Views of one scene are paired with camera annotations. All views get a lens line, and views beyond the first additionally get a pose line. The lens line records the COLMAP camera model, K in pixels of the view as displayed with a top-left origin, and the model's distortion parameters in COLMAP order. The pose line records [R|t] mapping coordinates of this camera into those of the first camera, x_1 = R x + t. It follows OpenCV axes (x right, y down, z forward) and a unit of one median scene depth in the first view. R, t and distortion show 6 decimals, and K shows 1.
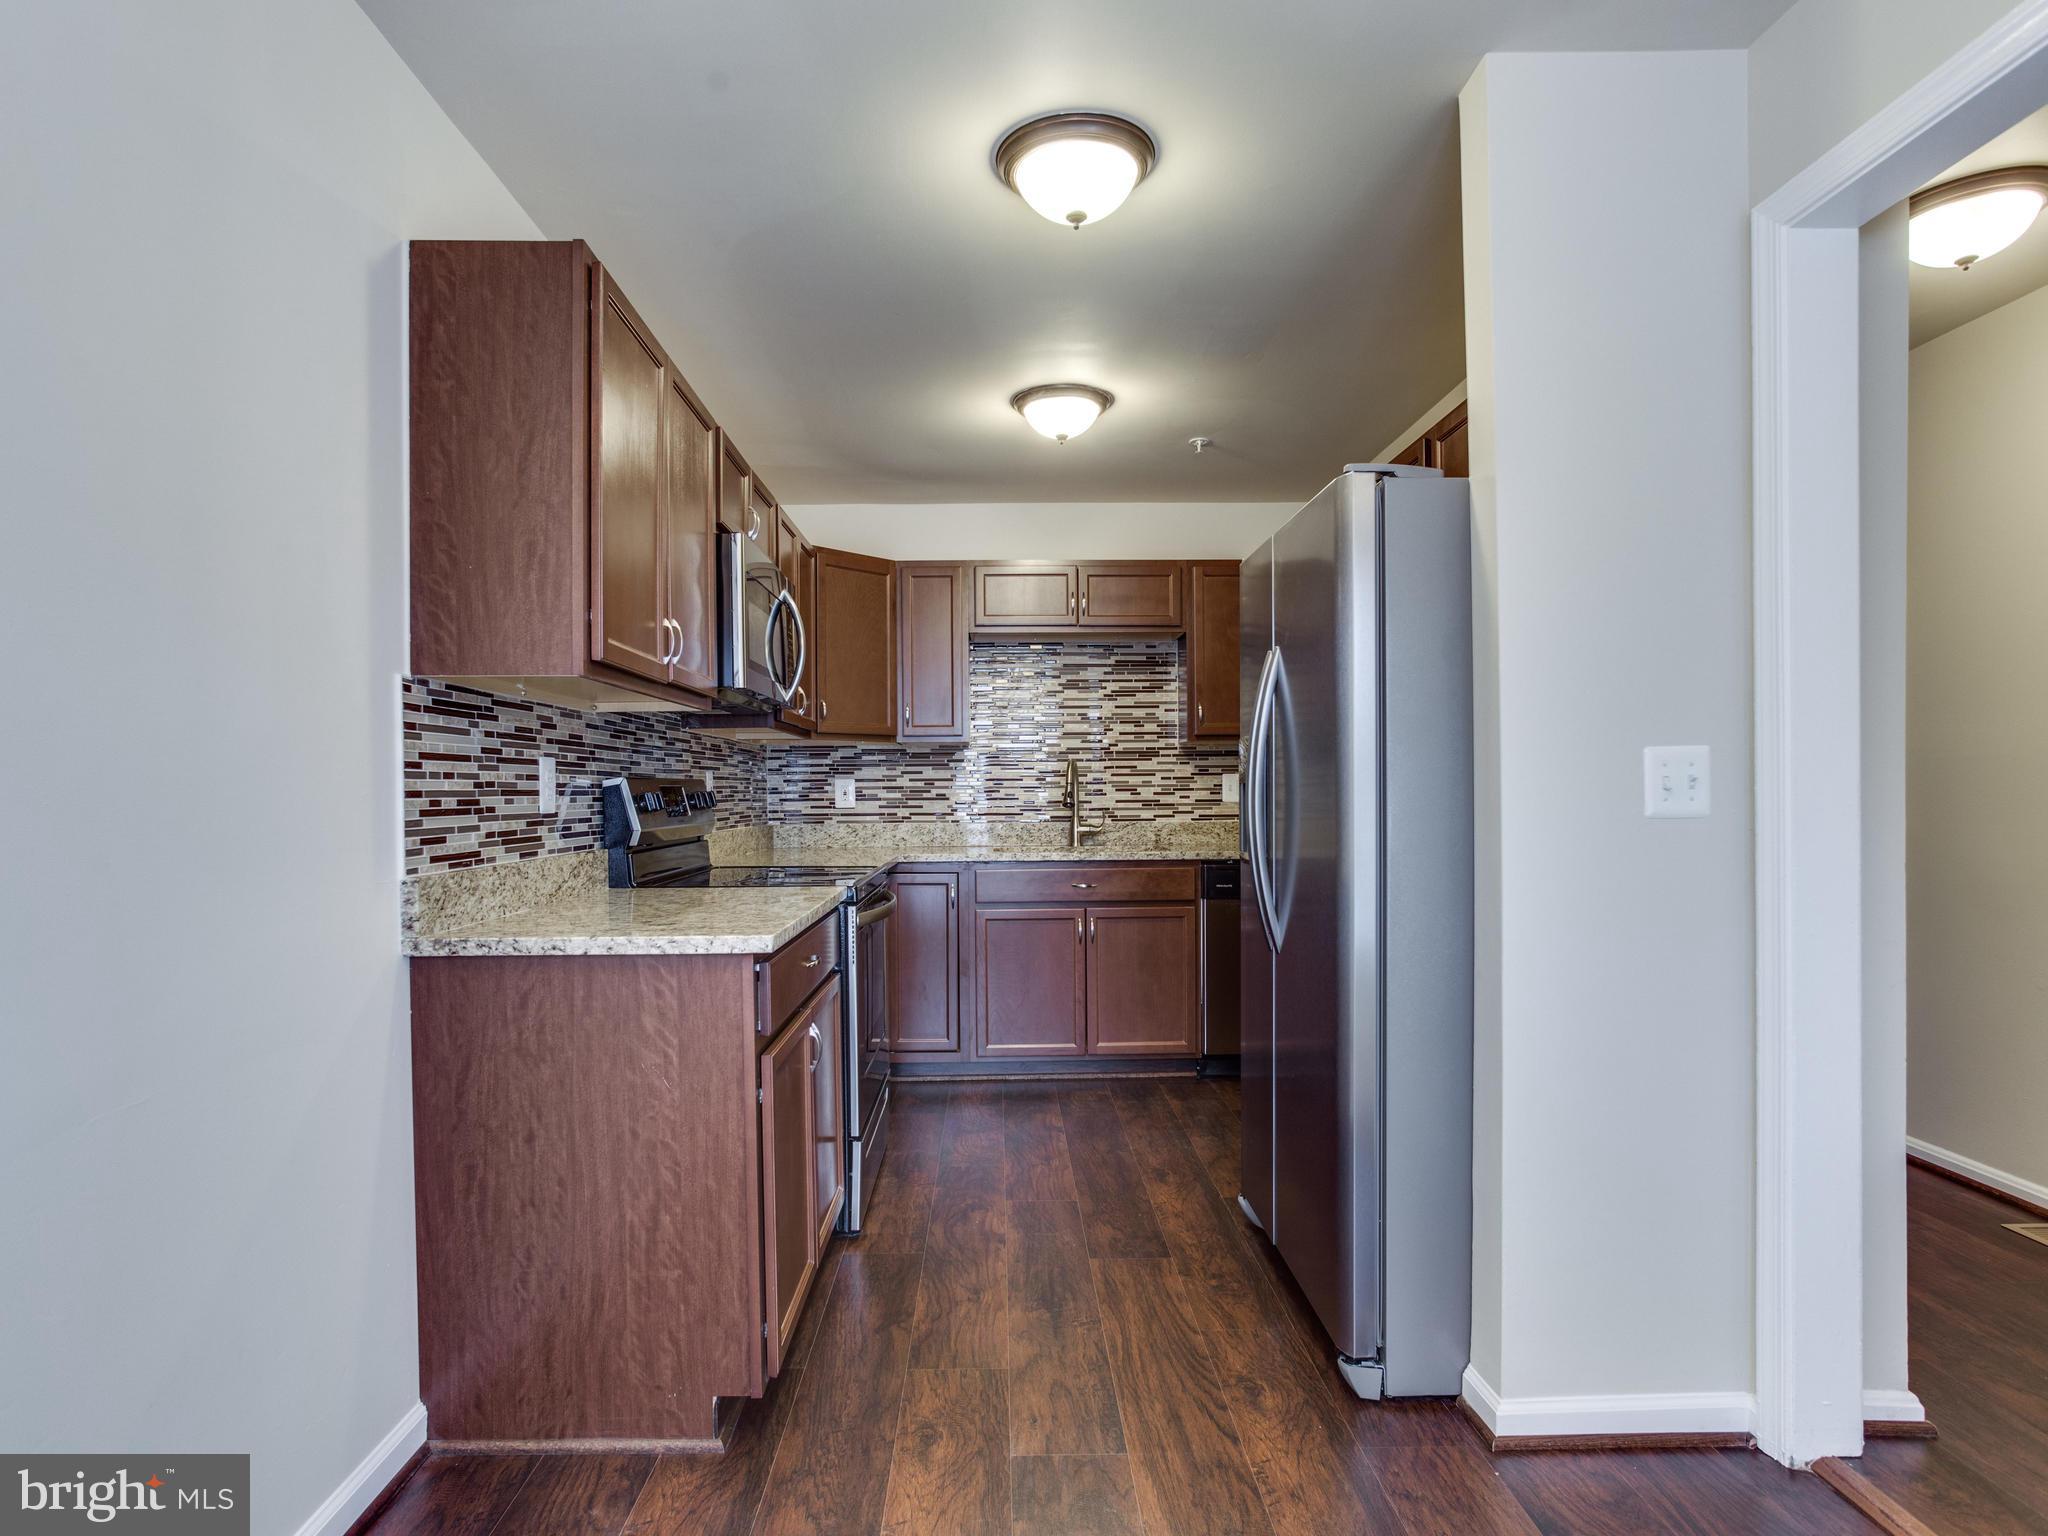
lens RADIAL K [[1146.5, 0, 1030.7], [0, 1146.5, 819.1], [0, 0, 1]] dist [-0.049762, 0.025887]
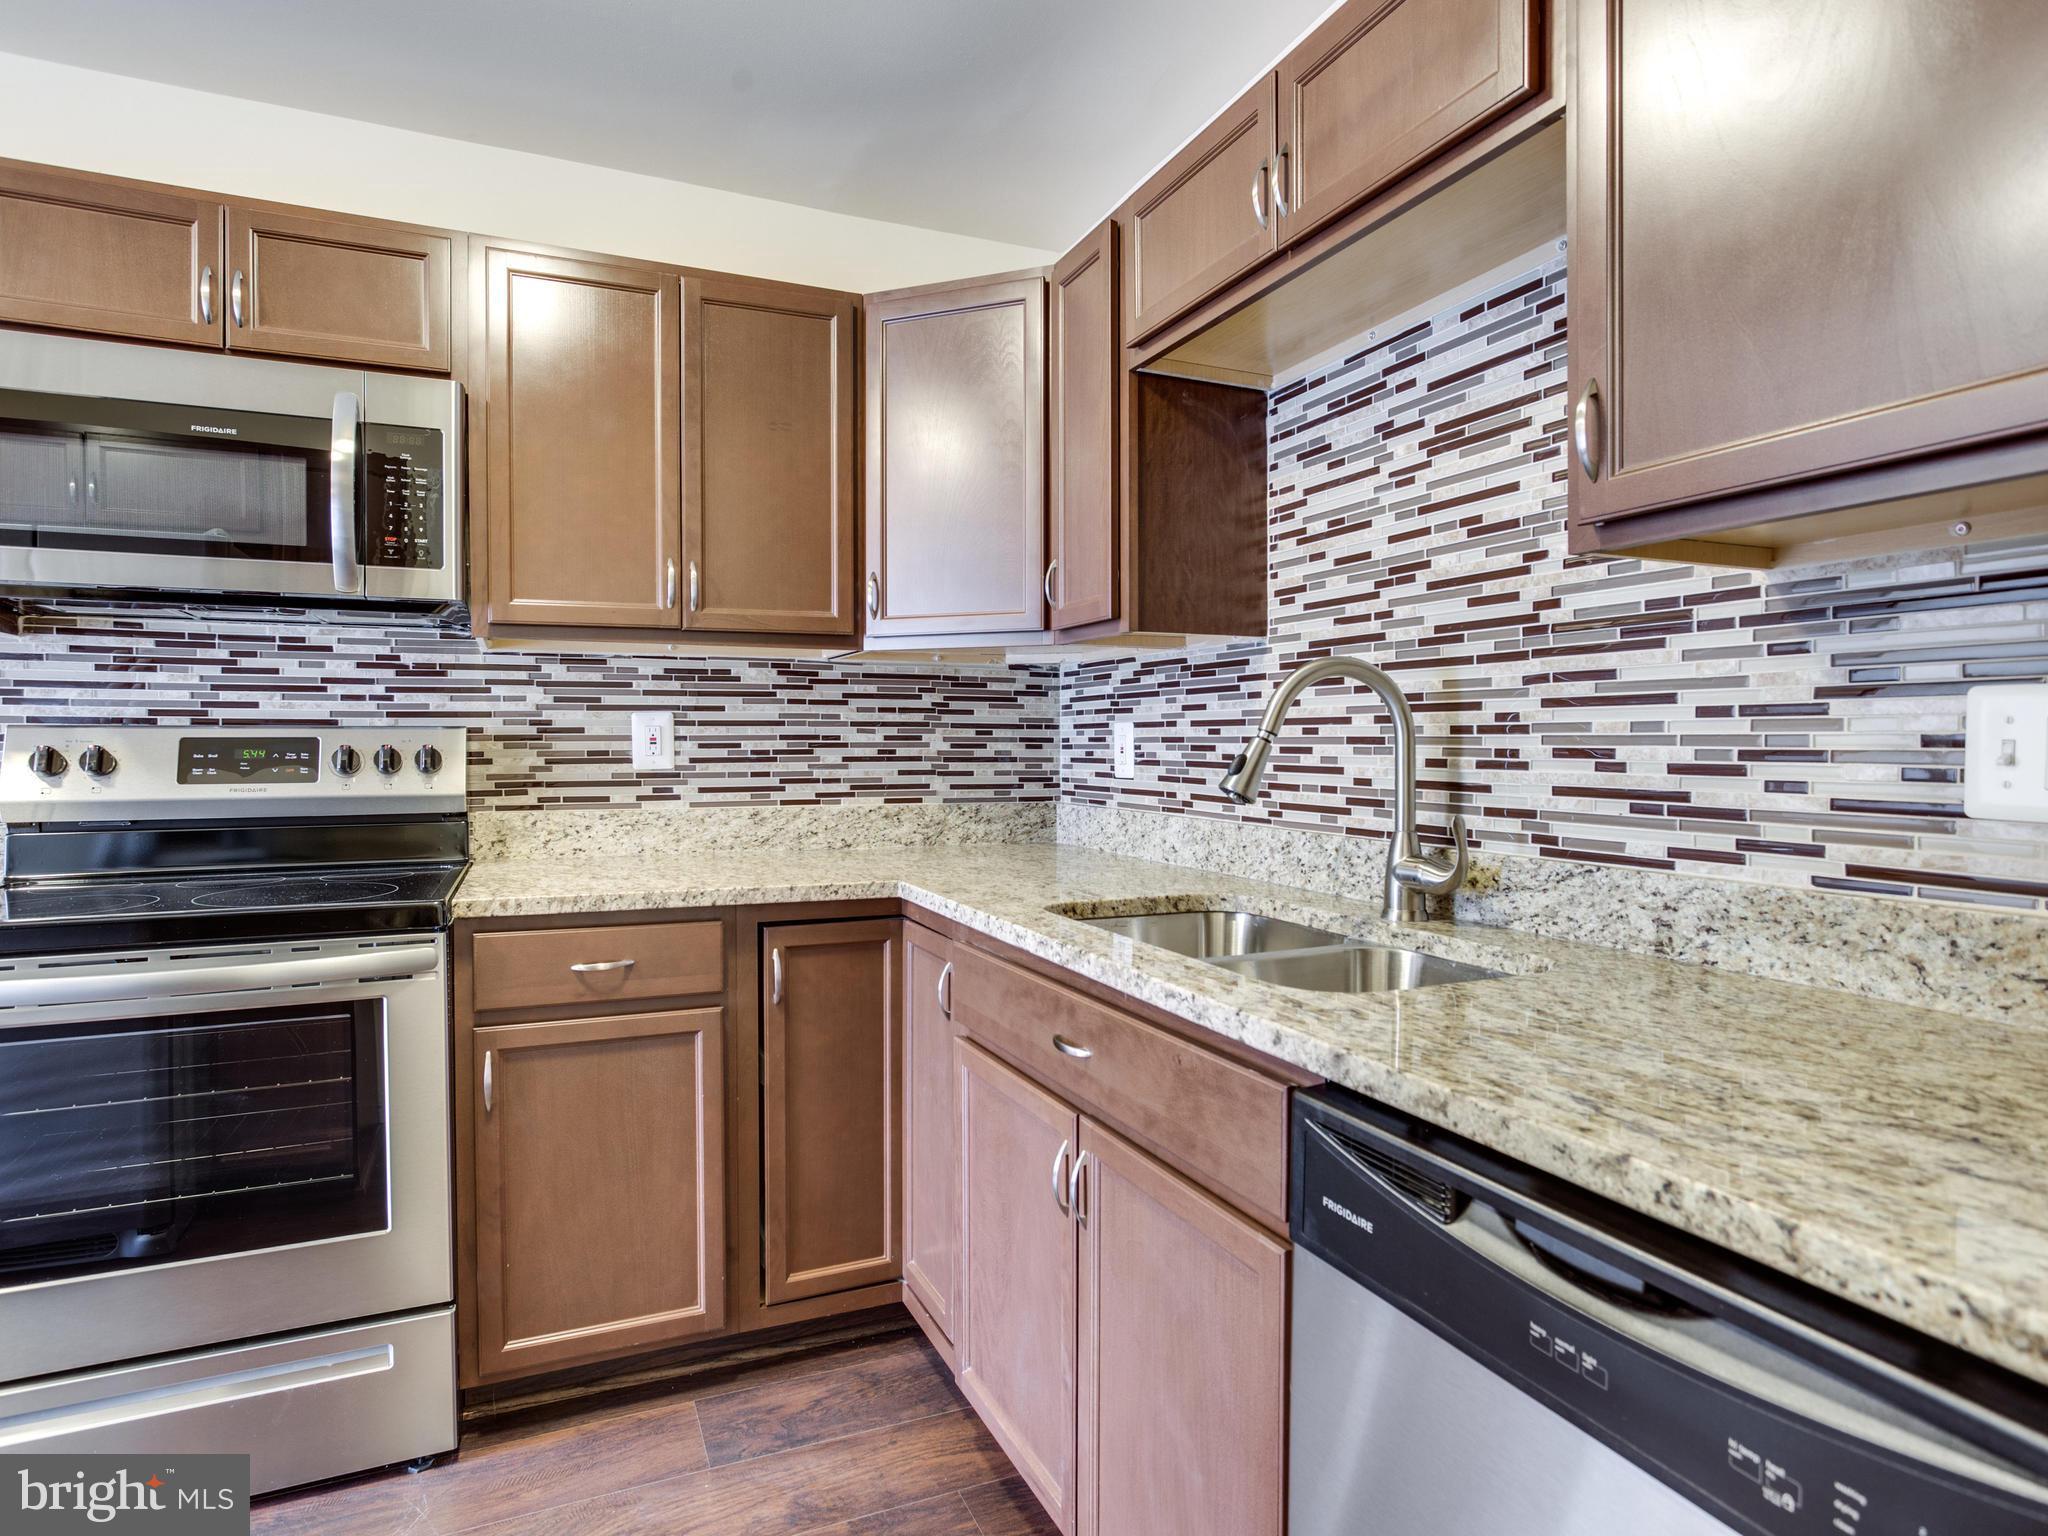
lens RADIAL K [[1138.4, 0, 1024.0], [0, 1138.4, 759.1], [0, 0, 1]] dist [-0.054341, 0.038510]
pose [[0.370856, 0.023438, -0.928395, 0.397159], [-0.026419, 0.999543, 0.014681, -0.032583], [0.928314, 0.019082, 0.371306, 1.015101]]
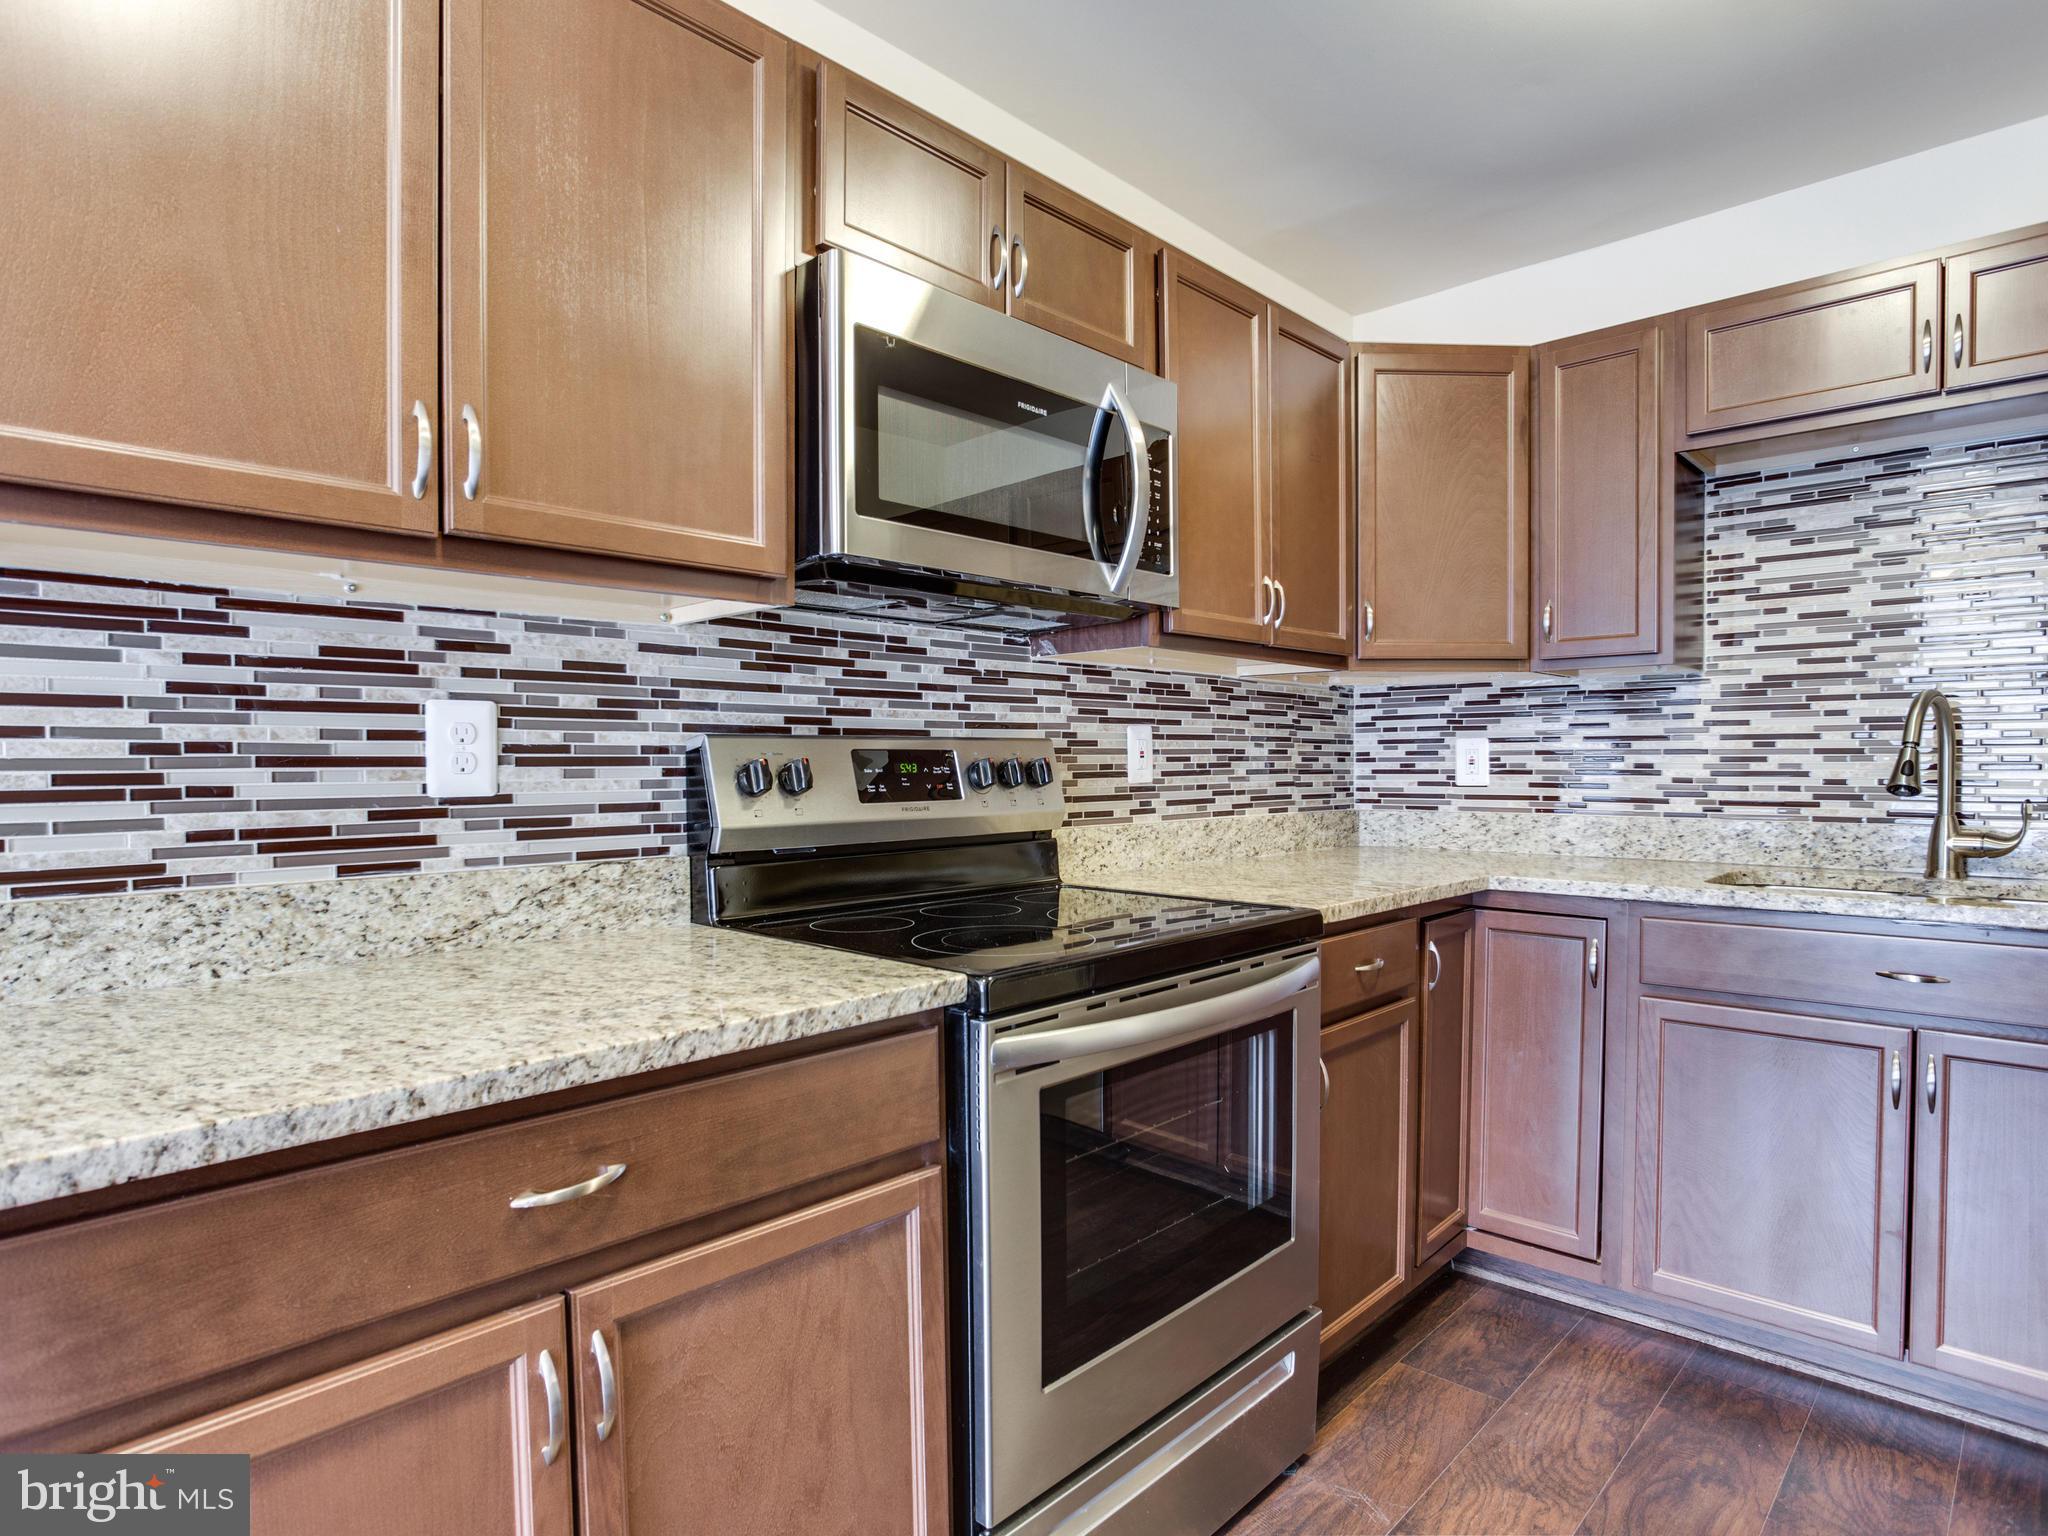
lens RADIAL K [[1144.2, 0, 1011.7], [0, 1144.2, 790.8], [0, 0, 1]] dist [-0.058971, 0.030508]
pose [[0.700596, 0.023104, -0.713184, 0.125649], [-0.018662, 0.999727, 0.014053, -0.014567], [0.713314, 0.003464, 0.700836, 0.539271]]
